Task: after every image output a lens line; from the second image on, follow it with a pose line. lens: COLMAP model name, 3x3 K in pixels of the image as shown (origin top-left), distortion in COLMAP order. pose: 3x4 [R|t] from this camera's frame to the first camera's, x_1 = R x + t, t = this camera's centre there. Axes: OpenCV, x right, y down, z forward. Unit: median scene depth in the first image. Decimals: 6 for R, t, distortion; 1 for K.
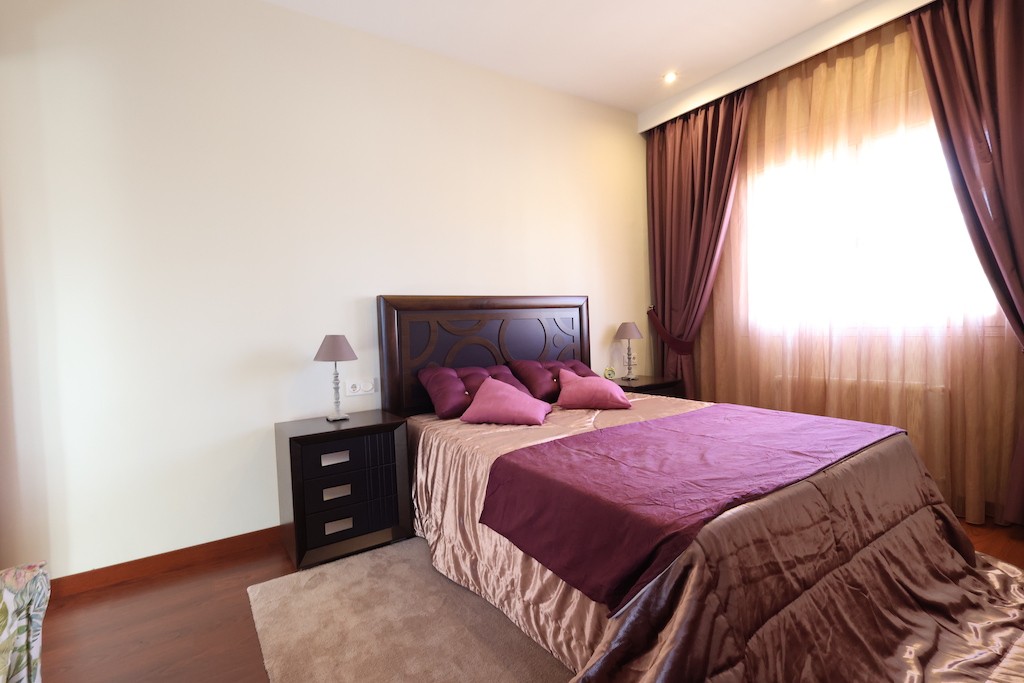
lens RADIAL K [[477.2, 0, 512.0], [0, 477.2, 341.5], [0, 0, 1]] dist [0.000465, 0.000023]
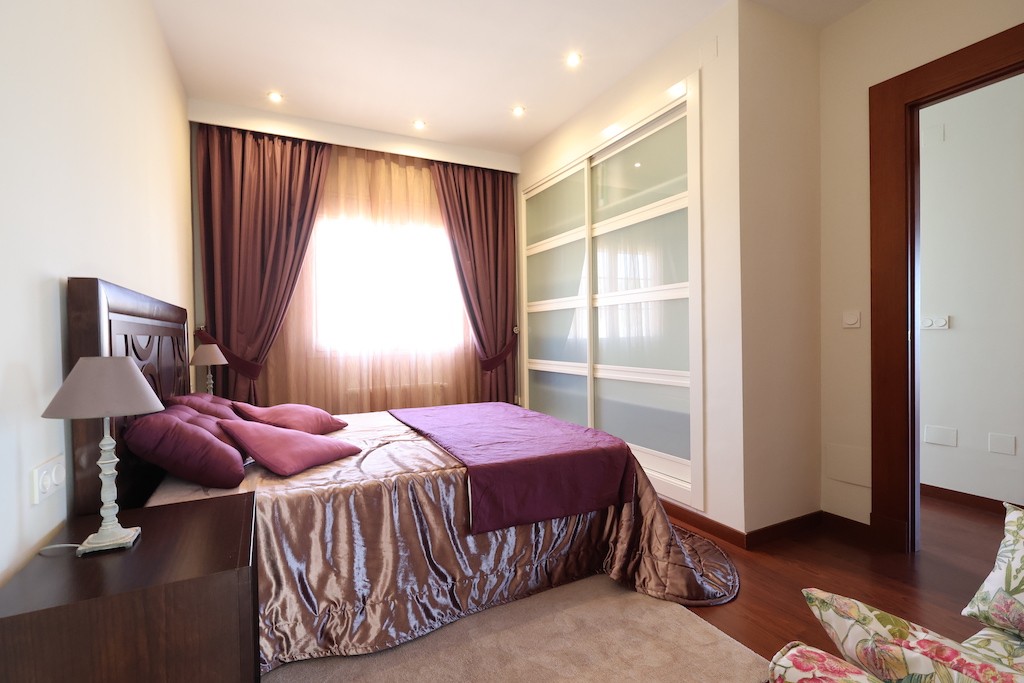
lens RADIAL K [[474.2, 0, 512.6], [0, 474.2, 342.4], [0, 0, 1]] dist [-0.000903, 0.001328]
pose [[0.082589, 0.013708, 0.996489, -0.632668], [0.059399, 0.998060, -0.018653, -0.002848], [-0.994812, 0.060731, 0.081614, 0.497810]]
